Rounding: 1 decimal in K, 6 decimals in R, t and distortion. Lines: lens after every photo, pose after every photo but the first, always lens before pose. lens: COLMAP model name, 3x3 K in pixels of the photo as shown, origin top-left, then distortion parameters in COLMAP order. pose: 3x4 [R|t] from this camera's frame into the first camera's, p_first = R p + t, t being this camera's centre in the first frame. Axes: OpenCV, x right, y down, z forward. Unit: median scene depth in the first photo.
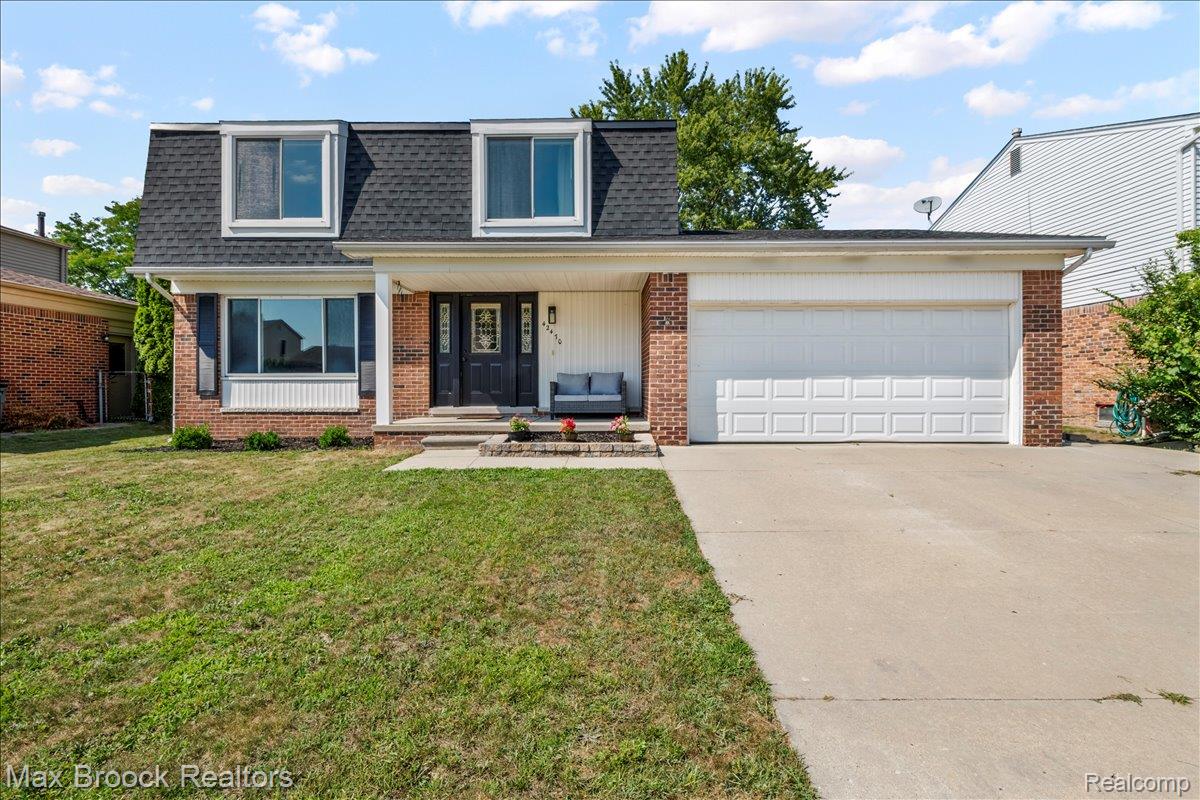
lens RADIAL K [[547.9, 0, 599.4], [0, 547.9, 395.1], [0, 0, 1]] dist [-0.009740, -0.000231]
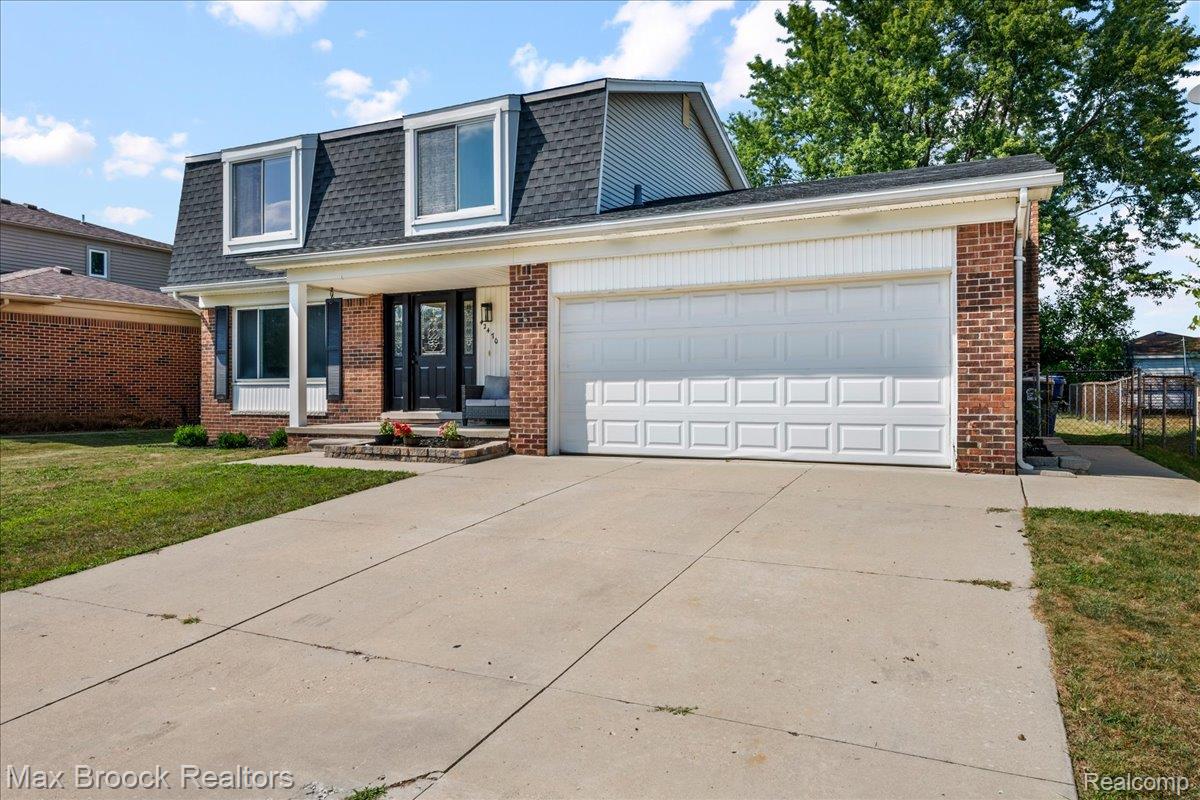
lens RADIAL K [[732.7, 0, 600.0], [0, 732.7, 400.0], [0, 0, 1]] dist [-0.002623, 0.000244]
pose [[0.917950, 0.002558, -0.396687, 0.602666], [-0.003814, 0.999990, -0.002377, 0.002903], [0.396677, 0.003695, 0.917951, -0.055242]]
